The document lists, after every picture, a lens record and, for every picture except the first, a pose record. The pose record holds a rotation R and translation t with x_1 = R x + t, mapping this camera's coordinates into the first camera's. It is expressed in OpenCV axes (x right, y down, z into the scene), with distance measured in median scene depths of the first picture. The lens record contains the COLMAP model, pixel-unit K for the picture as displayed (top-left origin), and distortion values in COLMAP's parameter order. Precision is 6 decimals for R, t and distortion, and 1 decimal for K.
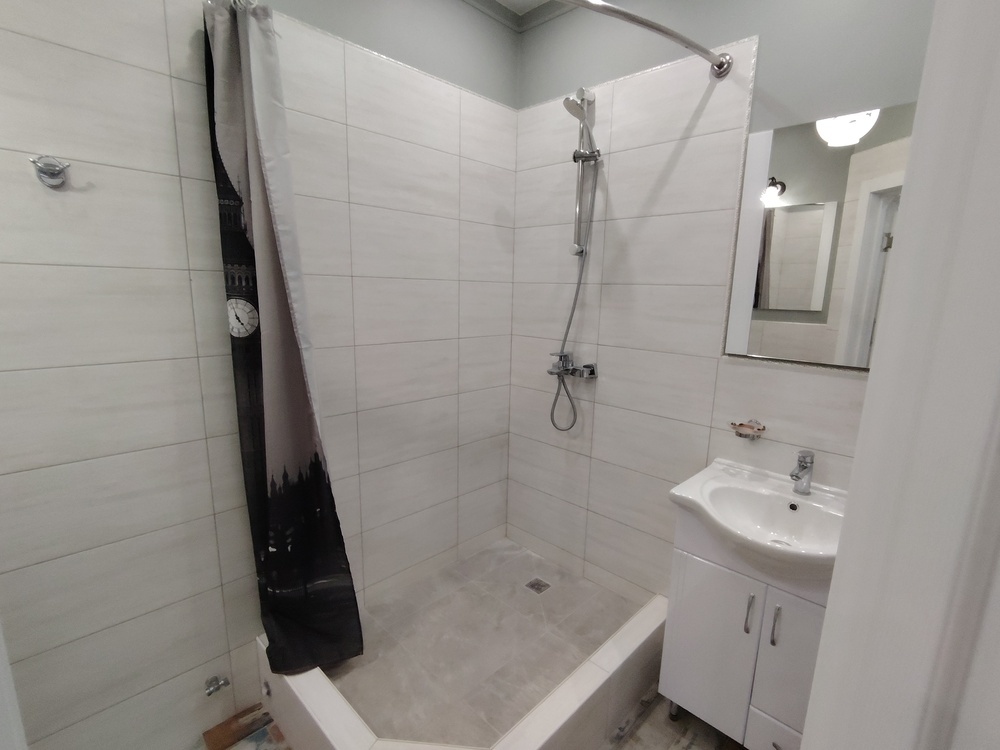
lens RADIAL K [[482.4, 0, 501.3], [0, 482.4, 386.6], [0, 0, 1]] dist [0.000009, 0.000336]
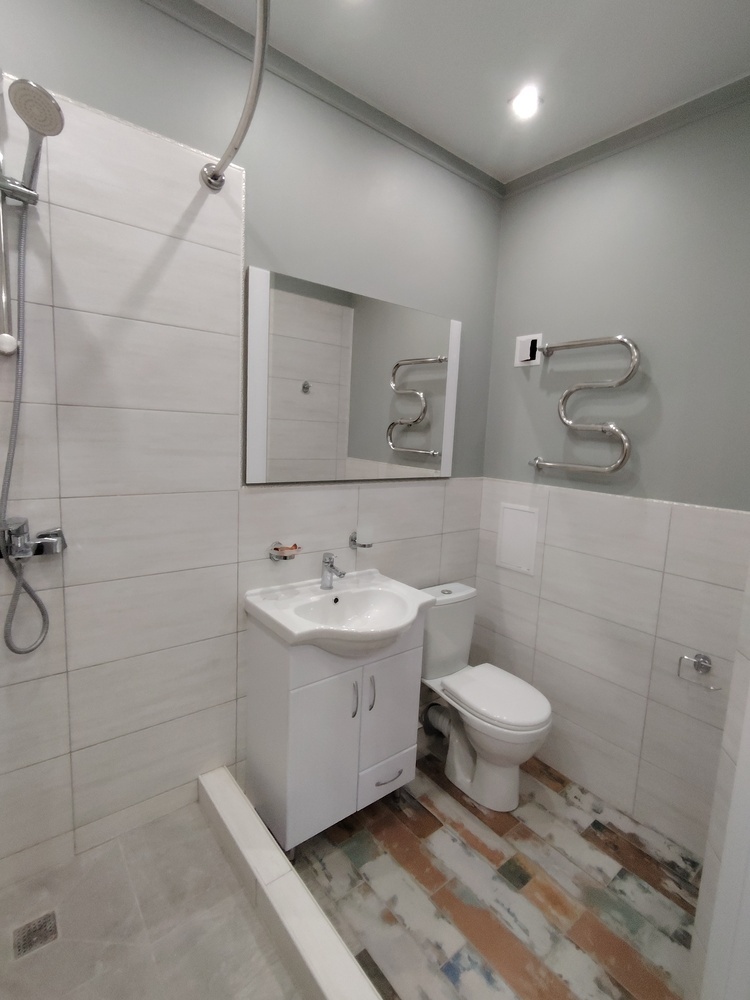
lens RADIAL K [[482.4, 0, 375.0], [0, 482.4, 500.0], [0, 0, 1]] dist [0.000009, 0.000336]
pose [[0.122883, -0.150254, 0.980981, -0.446039], [0.164605, 0.977867, 0.129158, -0.114662], [-0.978675, 0.145603, 0.144896, 0.578045]]
